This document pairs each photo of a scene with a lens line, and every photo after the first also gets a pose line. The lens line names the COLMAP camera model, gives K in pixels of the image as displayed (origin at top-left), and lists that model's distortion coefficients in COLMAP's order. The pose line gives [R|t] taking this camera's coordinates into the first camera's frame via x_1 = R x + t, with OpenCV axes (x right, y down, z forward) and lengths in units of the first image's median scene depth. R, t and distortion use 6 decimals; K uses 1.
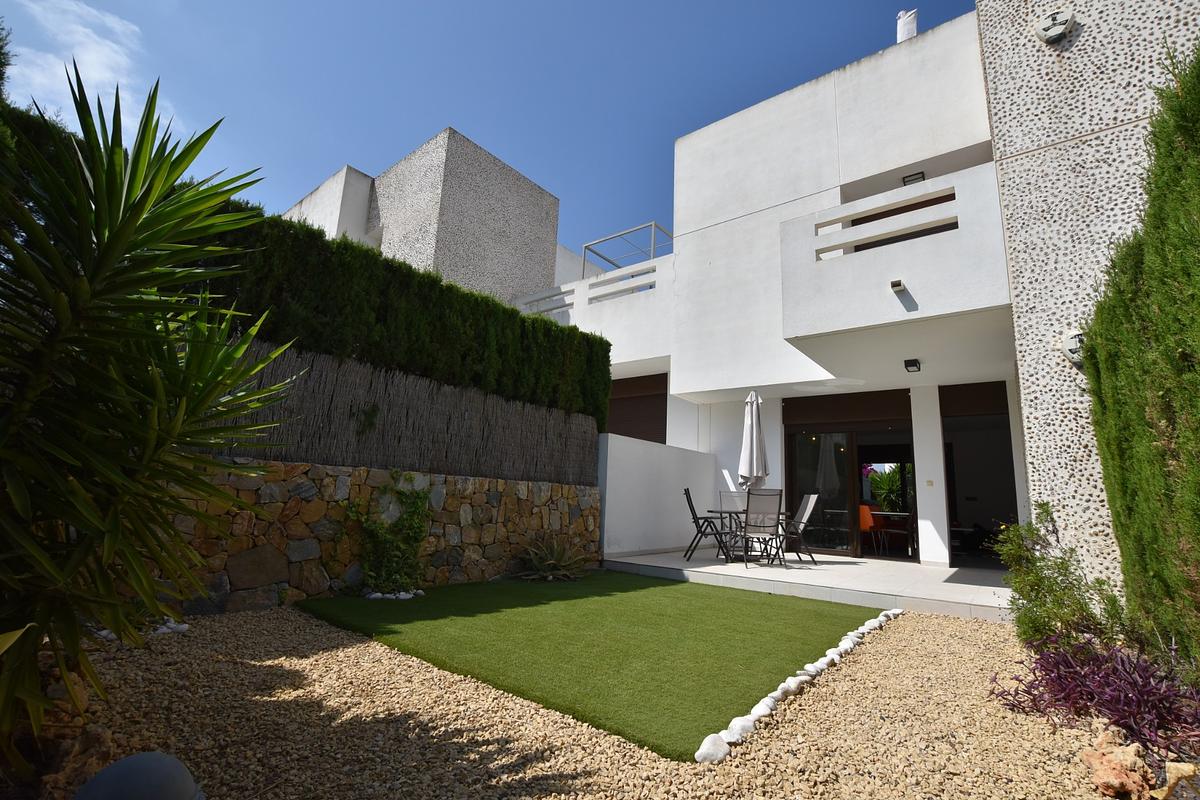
lens RADIAL K [[527.6, 0, 601.0], [0, 527.6, 404.1], [0, 0, 1]] dist [-0.036630, 0.006690]
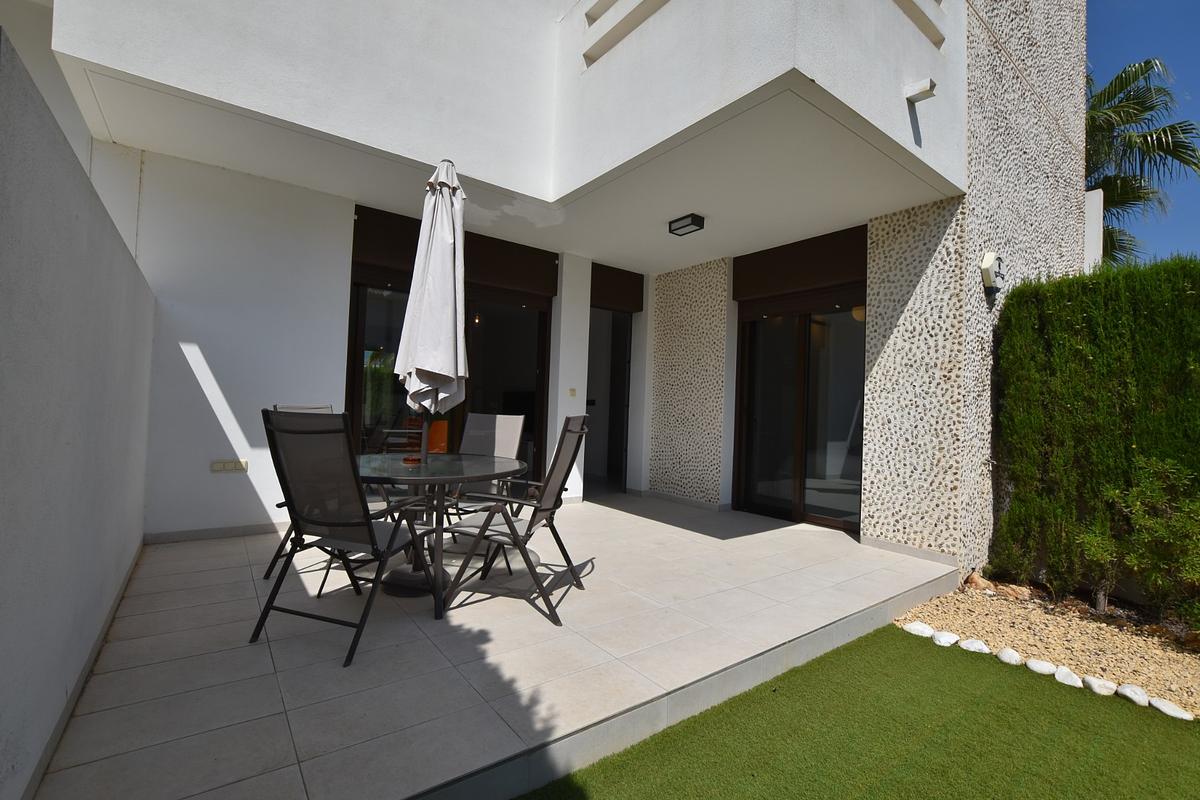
lens RADIAL K [[527.6, 0, 601.0], [0, 527.6, 404.1], [0, 0, 1]] dist [-0.036630, 0.006690]
pose [[0.249544, -0.026119, 0.968011, -0.090200], [-0.198277, 0.977079, 0.077478, 0.134910], [-0.947847, -0.211269, 0.238645, 1.025474]]
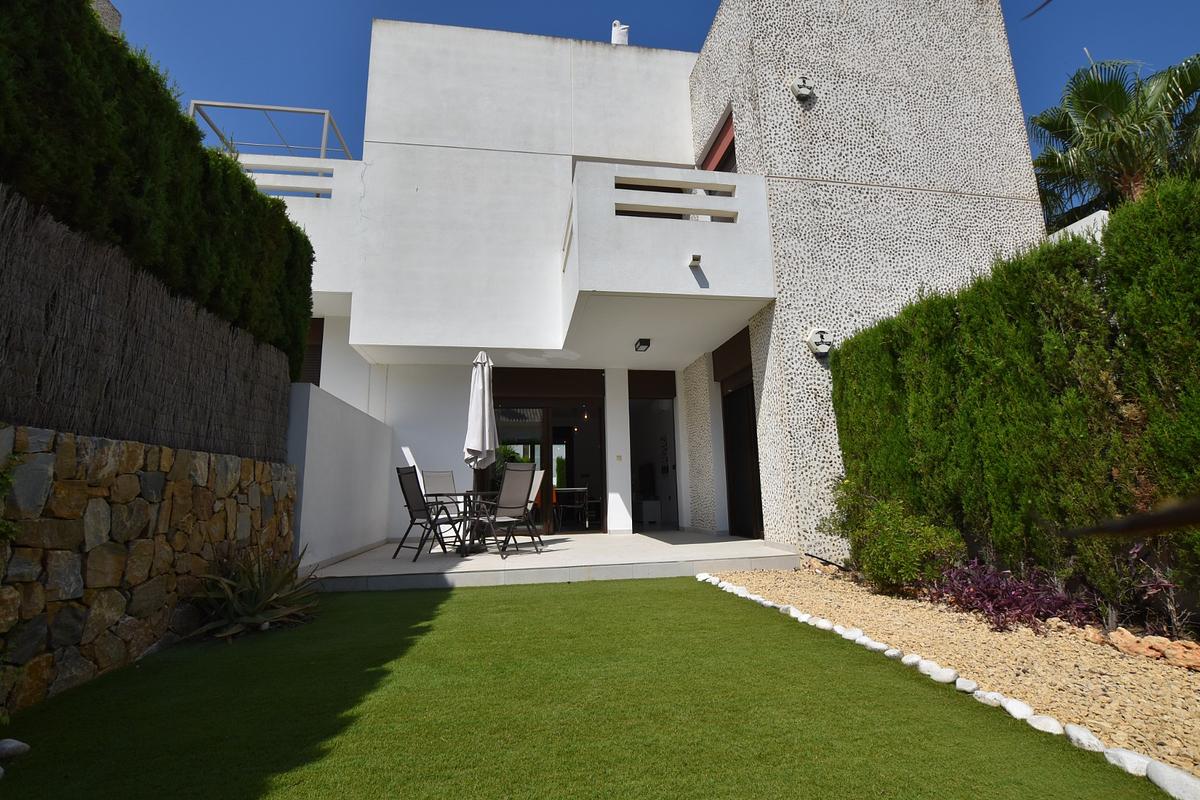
lens RADIAL K [[527.6, 0, 601.0], [0, 527.6, 404.1], [0, 0, 1]] dist [-0.036630, 0.006690]
pose [[0.671671, 0.065498, 0.737948, -0.276089], [-0.080537, 0.996636, -0.015154, 0.078357], [-0.736459, -0.049254, 0.674687, 0.381590]]
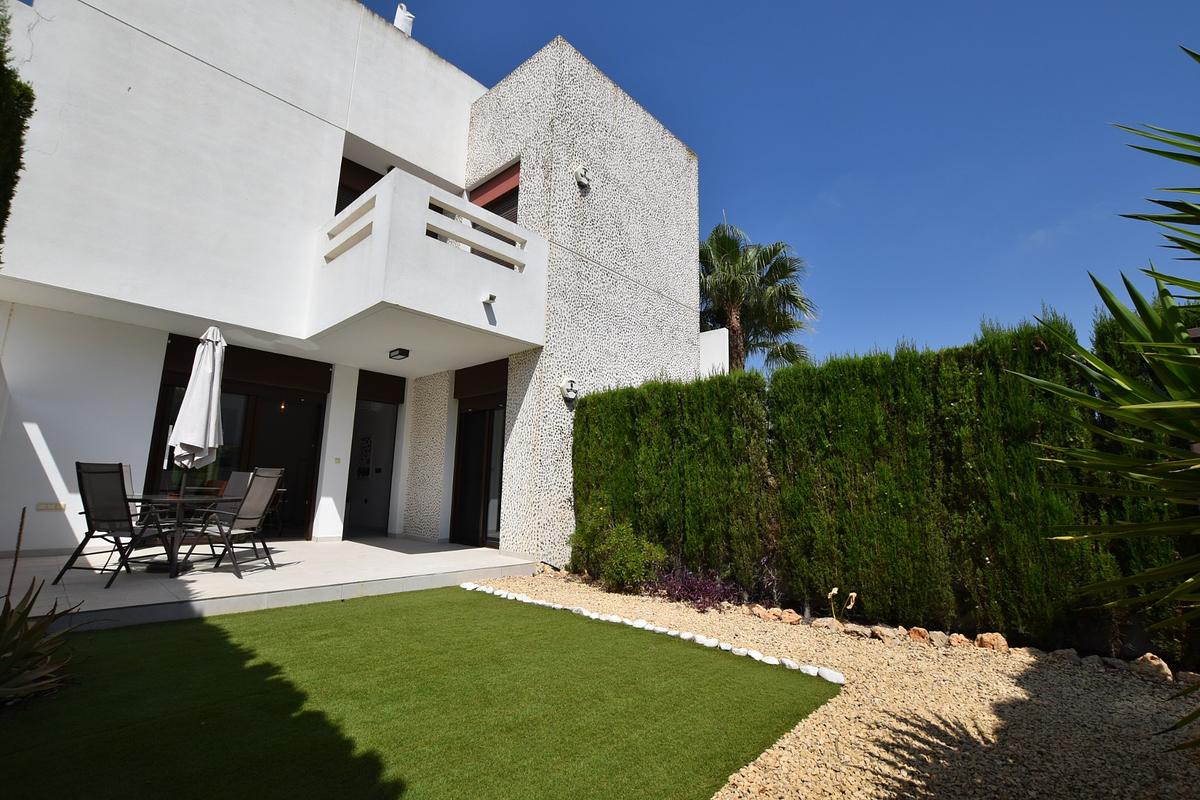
lens RADIAL K [[527.6, 0, 601.0], [0, 527.6, 404.1], [0, 0, 1]] dist [-0.036630, 0.006690]
pose [[0.061143, 0.117264, 0.991217, -0.478865], [-0.200481, 0.974279, -0.102893, 0.059733], [-0.977788, -0.192429, 0.083079, 0.563419]]
